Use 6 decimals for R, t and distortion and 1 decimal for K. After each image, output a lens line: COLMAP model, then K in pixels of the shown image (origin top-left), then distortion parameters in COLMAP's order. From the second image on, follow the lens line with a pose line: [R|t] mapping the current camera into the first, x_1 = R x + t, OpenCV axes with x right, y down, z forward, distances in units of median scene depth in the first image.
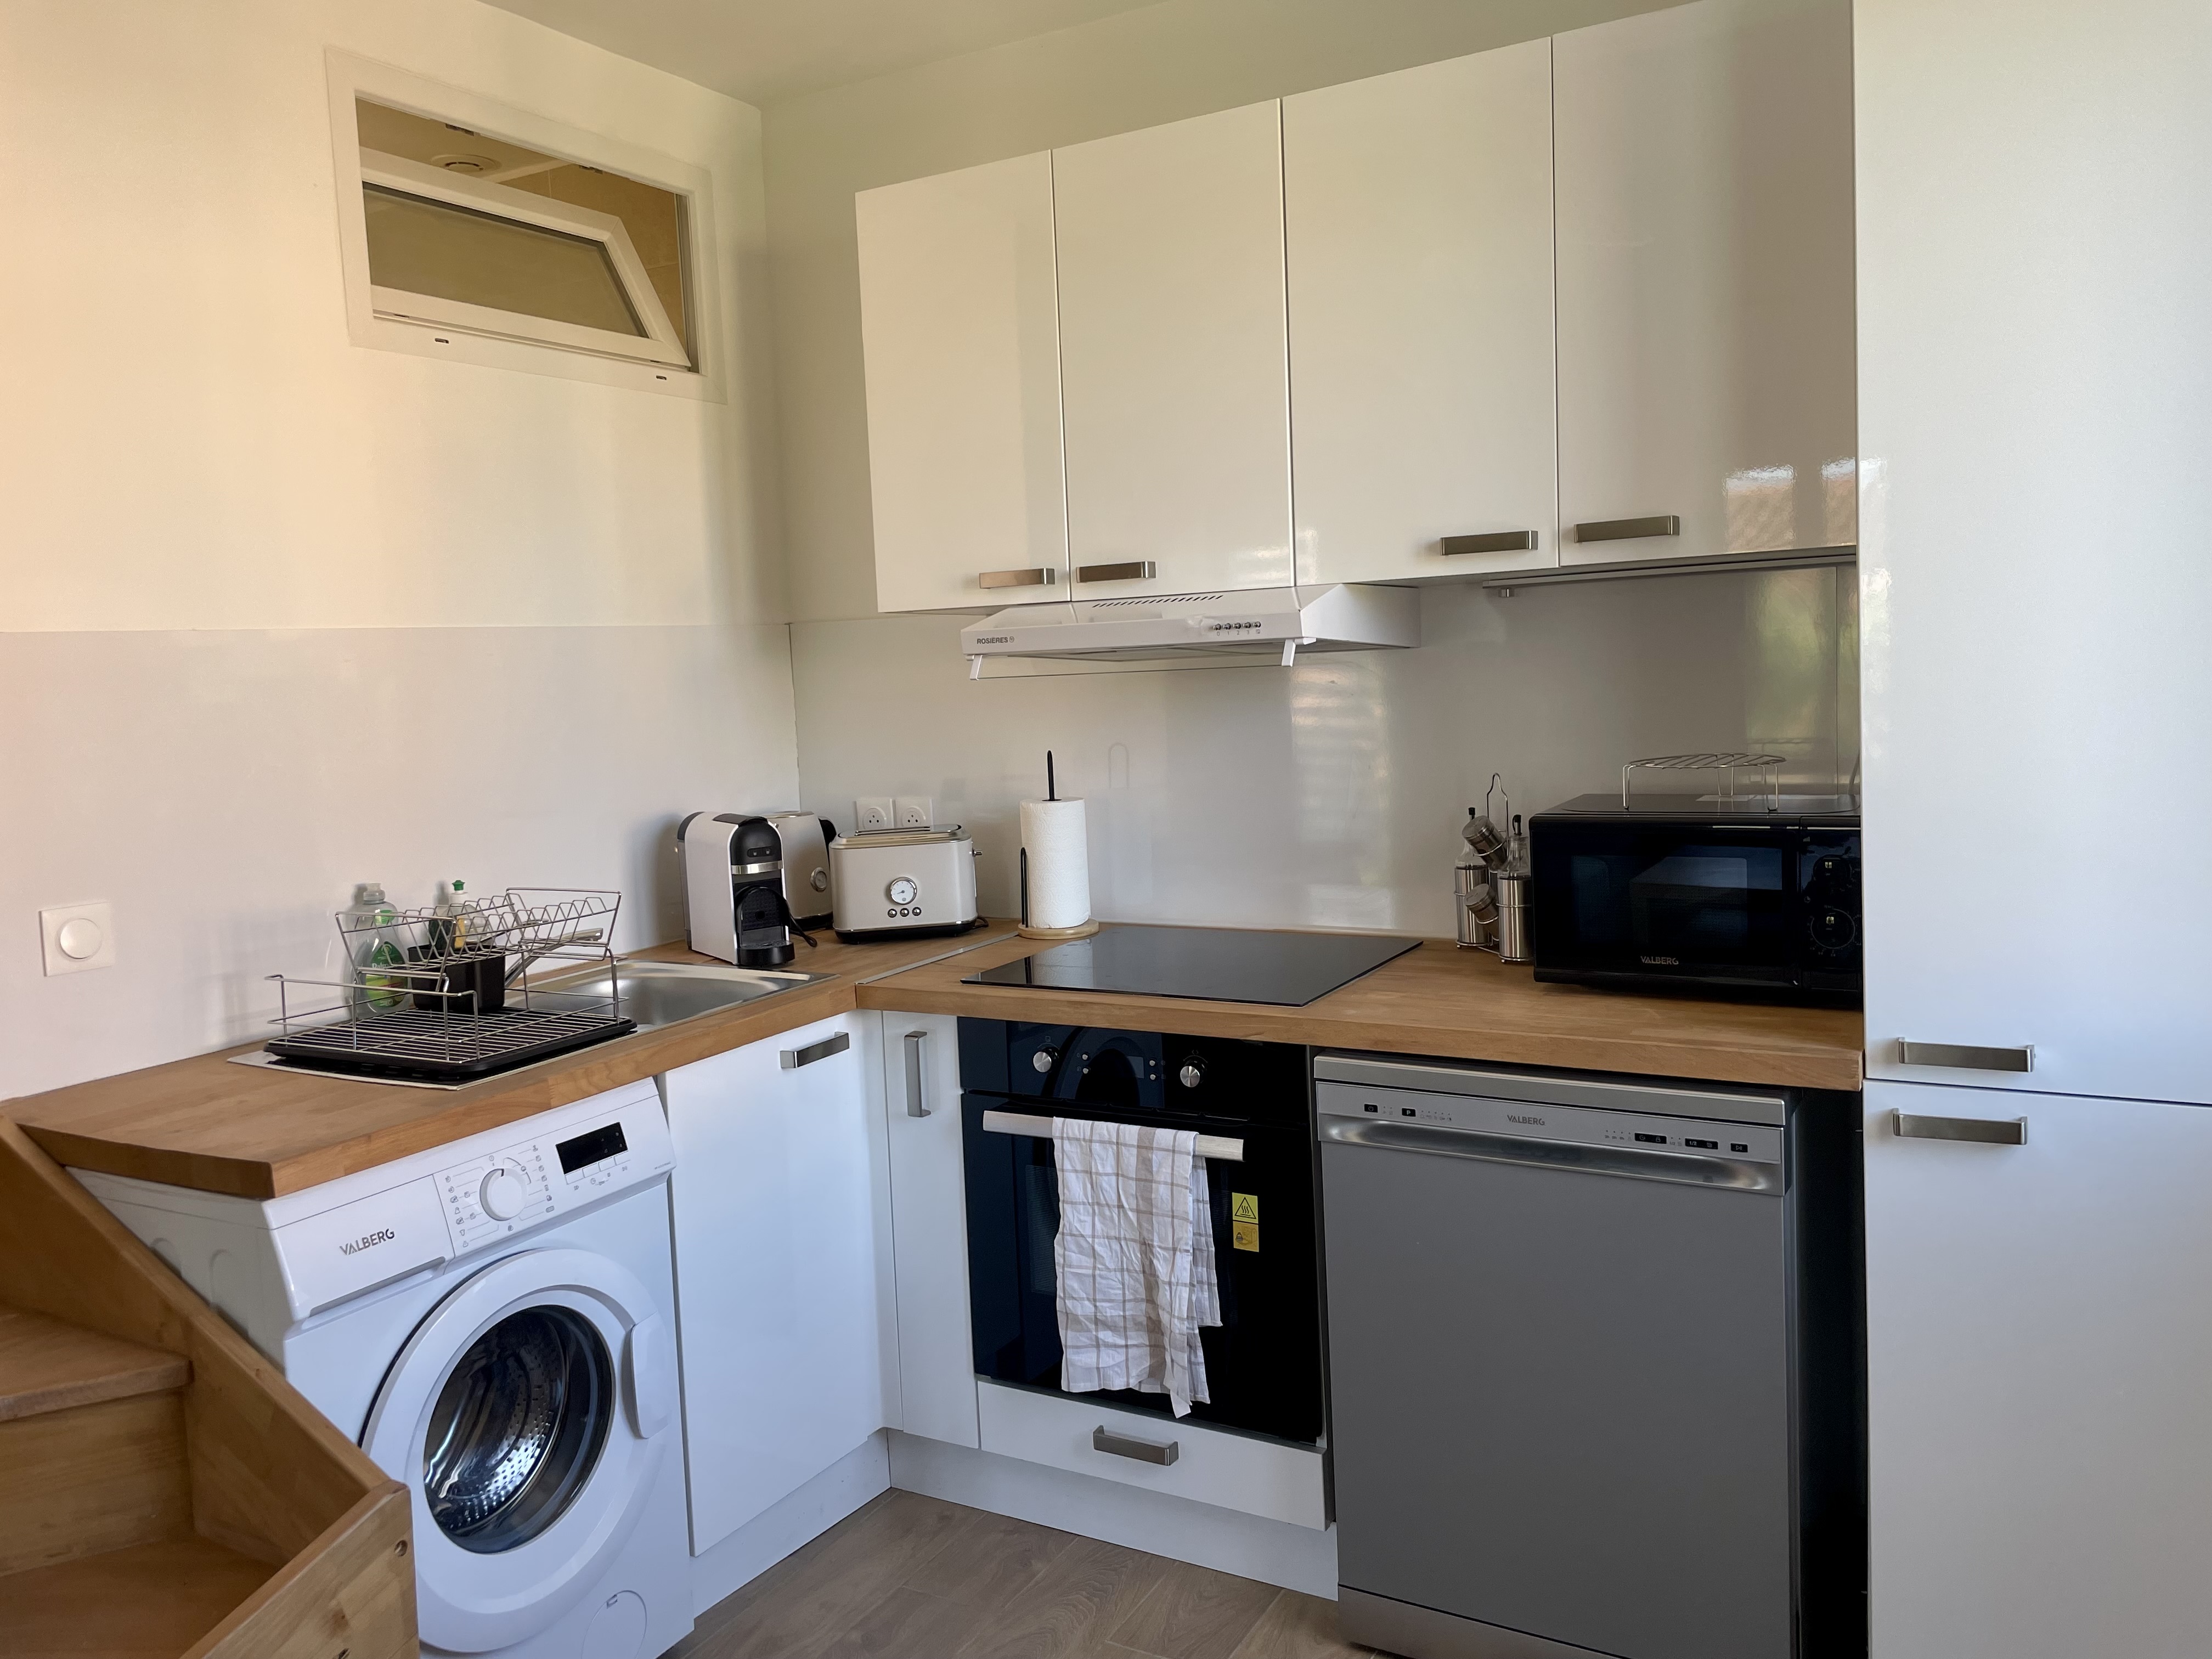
lens RADIAL K [[1664.7, 0, 1113.8], [0, 1664.7, 788.0], [0, 0, 1]] dist [0.101595, -0.140780]
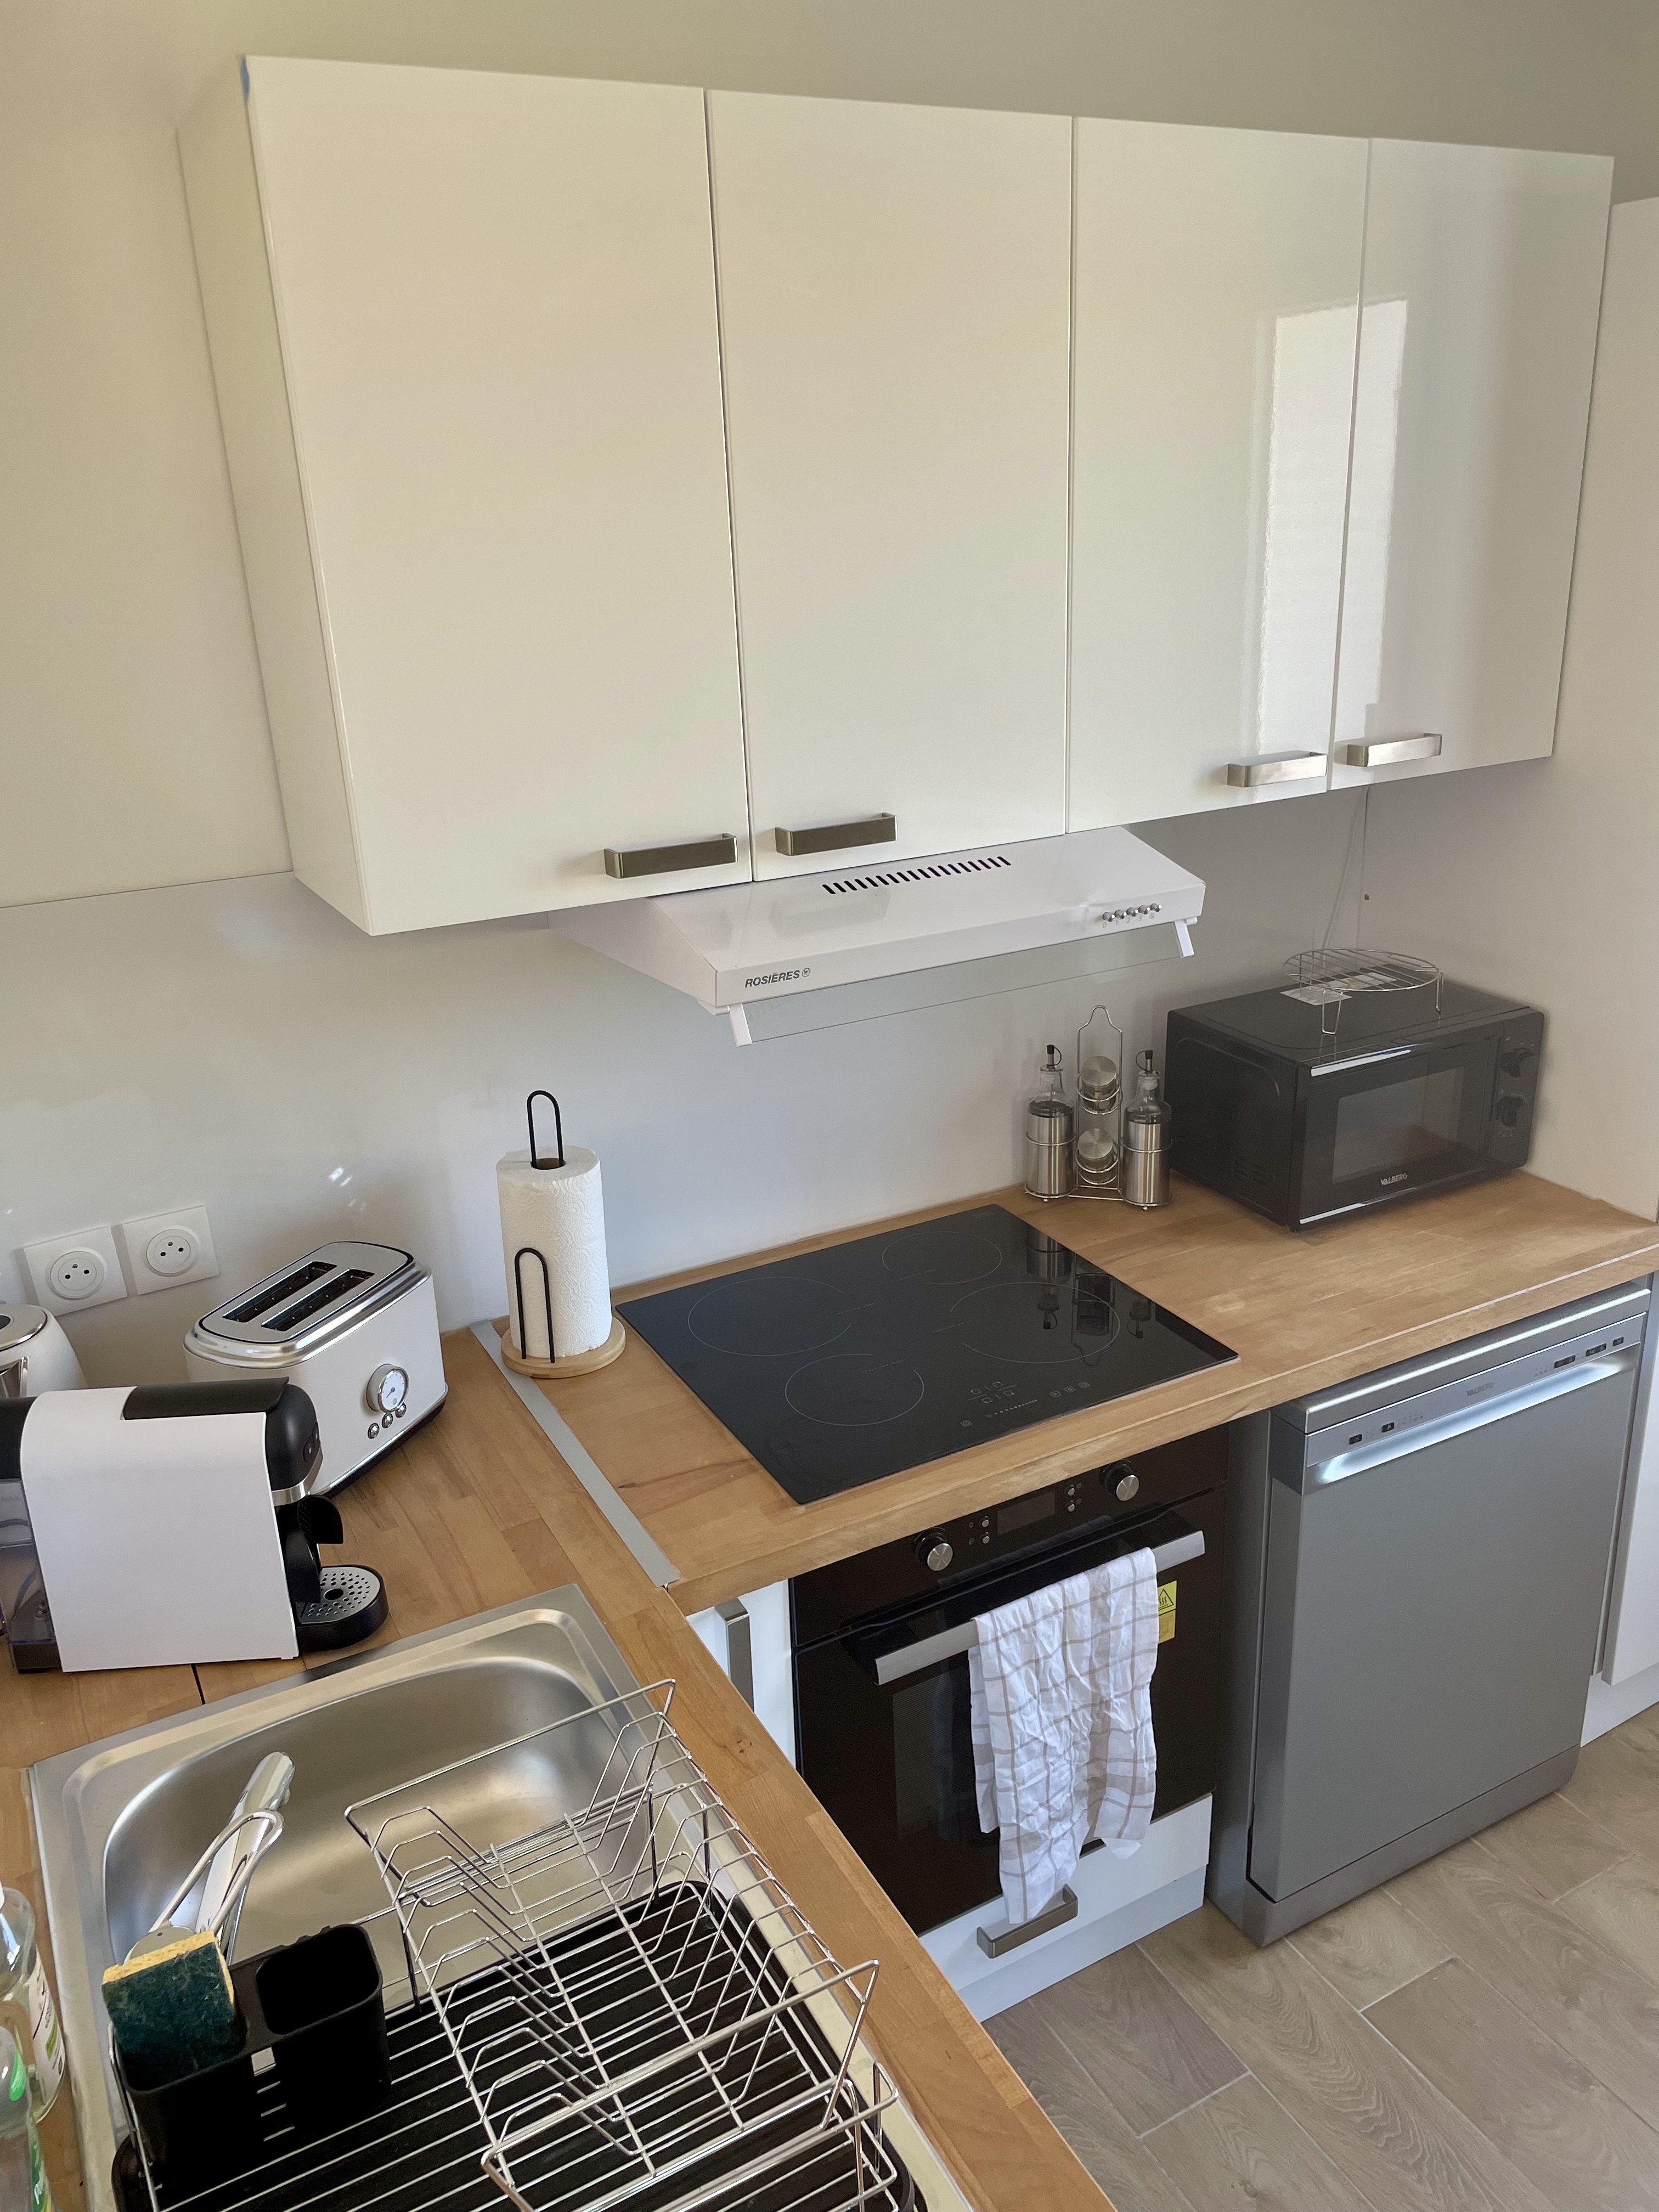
lens RADIAL K [[1664.7, 0, 832.9], [0, 1664.7, 1095.4], [0, 0, 1]] dist [0.101595, -0.140780]
pose [[0.528789, -0.267368, 0.805541, -0.605092], [0.078229, 0.960400, 0.267416, -0.223945], [-0.845141, -0.078390, 0.528765, 0.698608]]
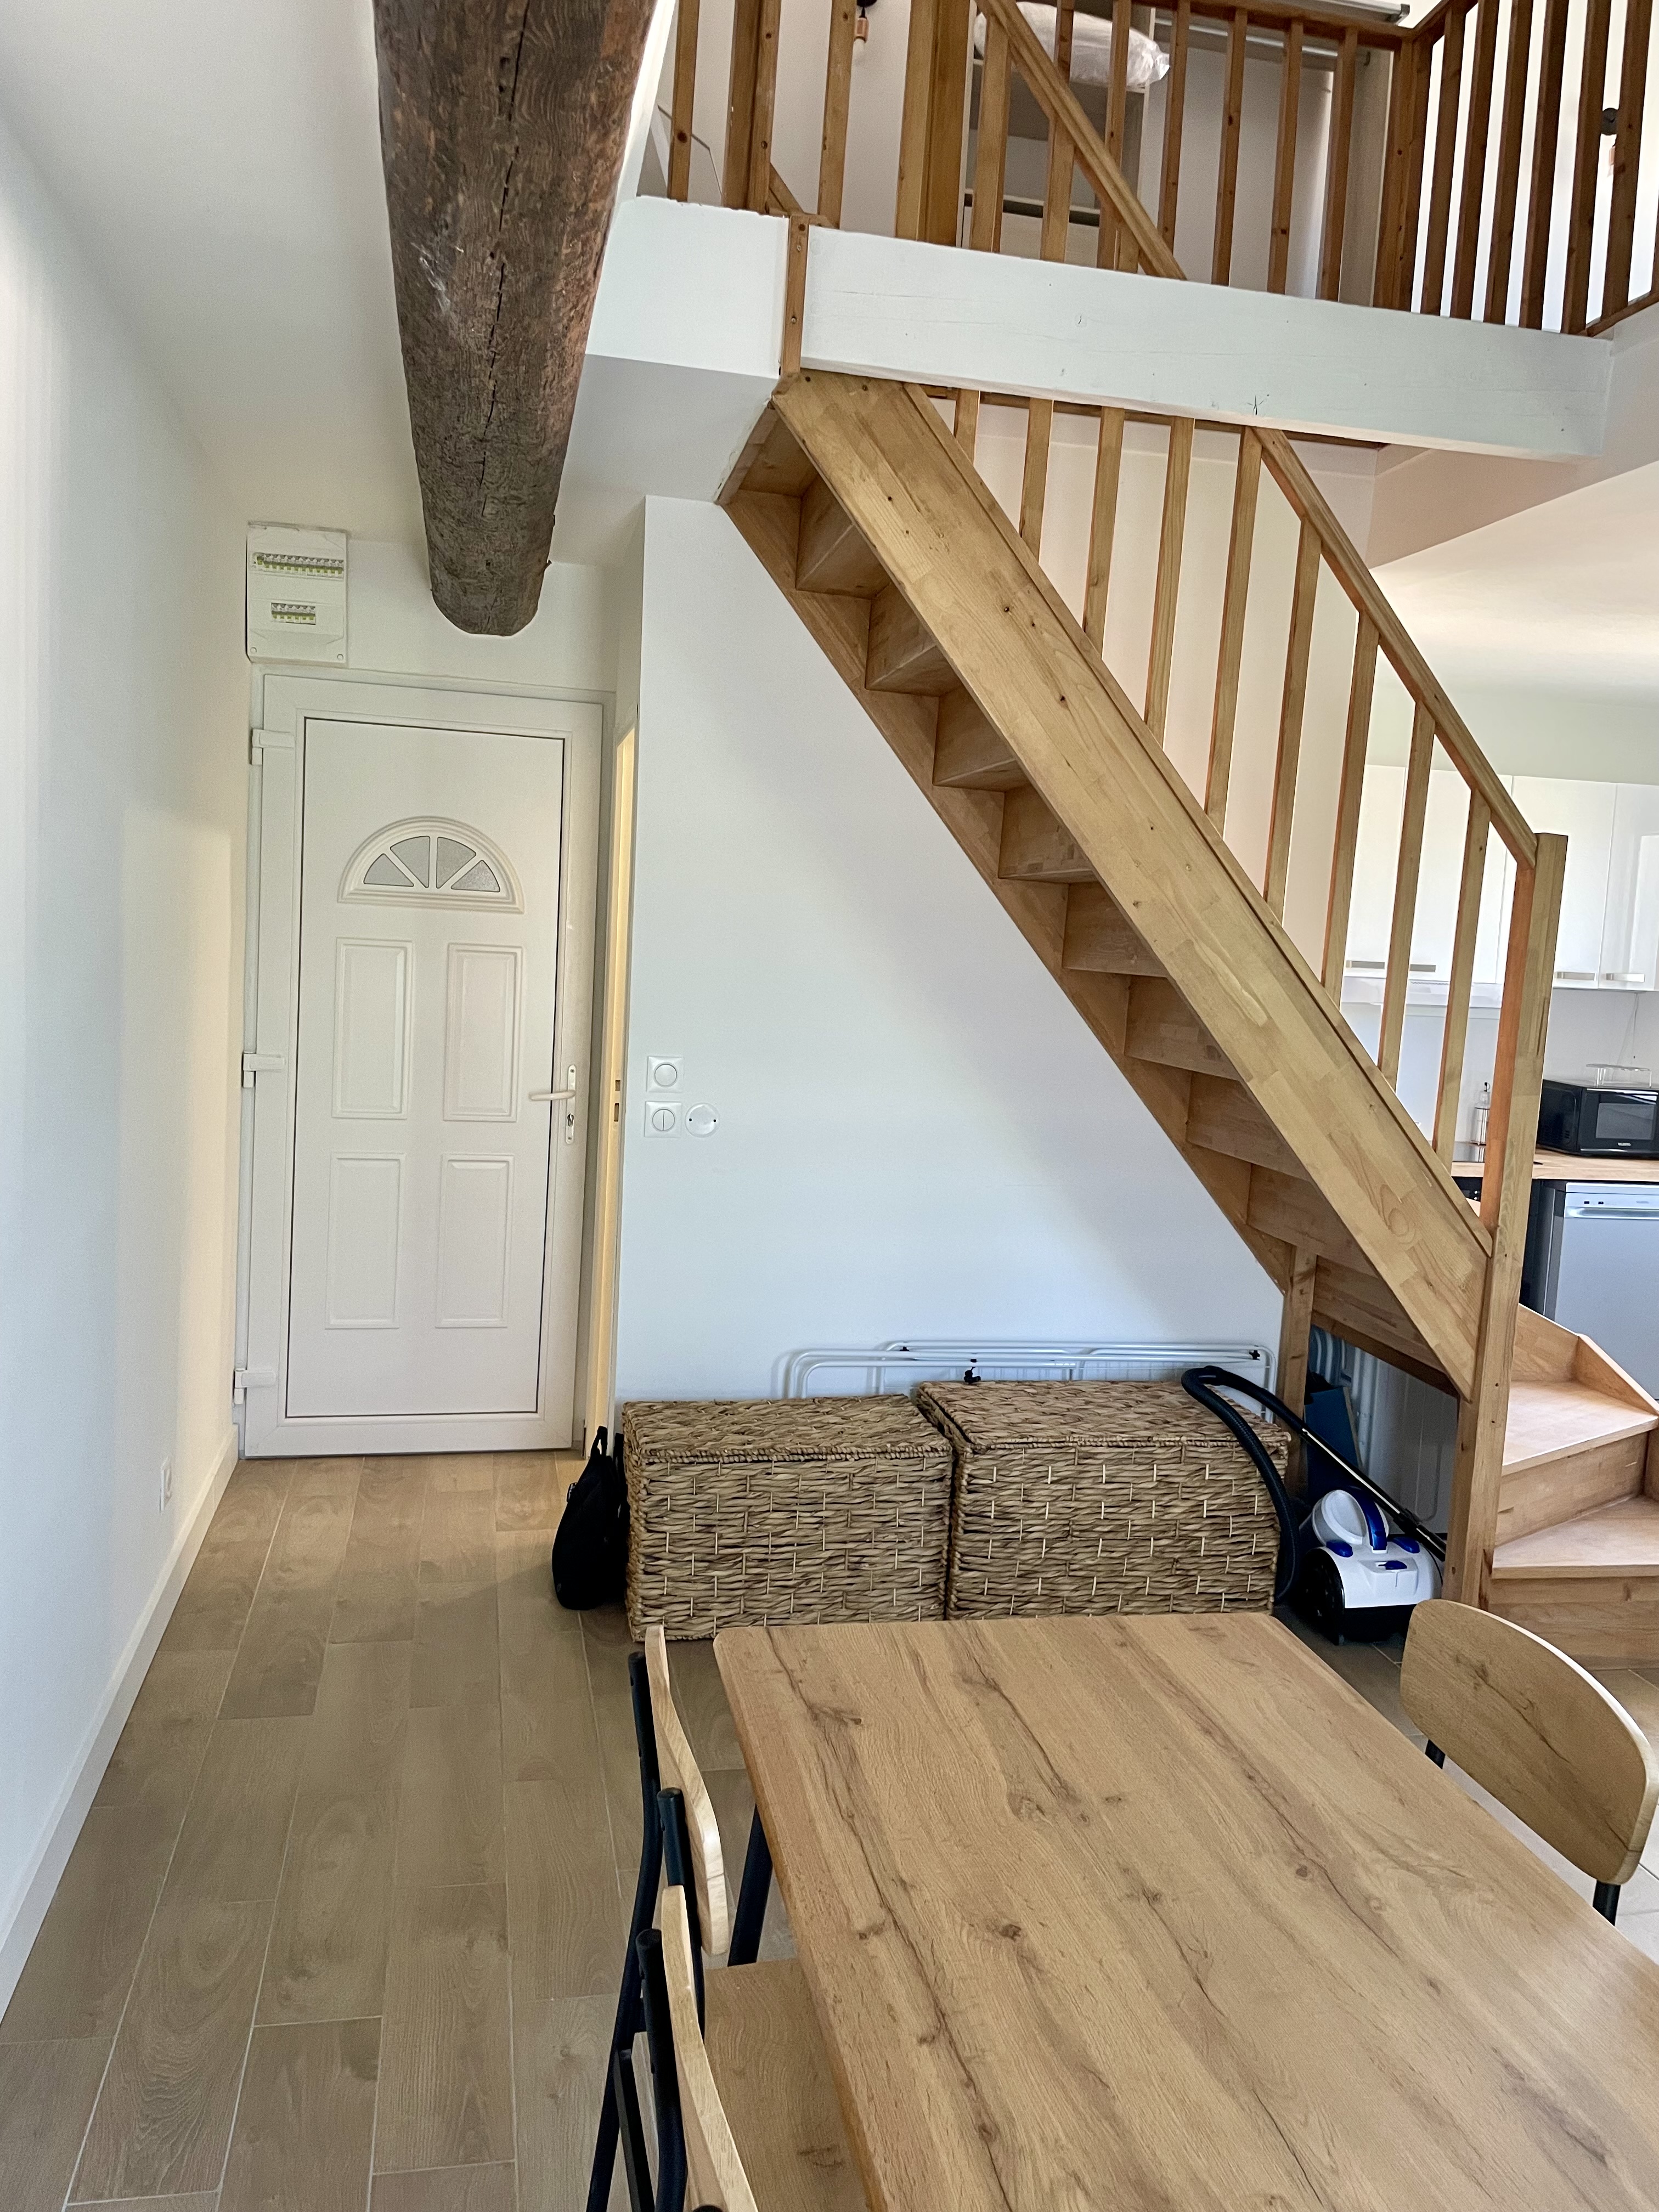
lens RADIAL K [[1662.5, 0, 831.0], [0, 1662.5, 1068.8], [0, 0, 1]] dist [0.099969, -0.127796]
pose [[0.747545, 0.030322, 0.663518, -2.142989], [-0.035946, 0.999340, -0.005171, 0.040692], [-0.663237, -0.019986, 0.748142, -0.121158]]
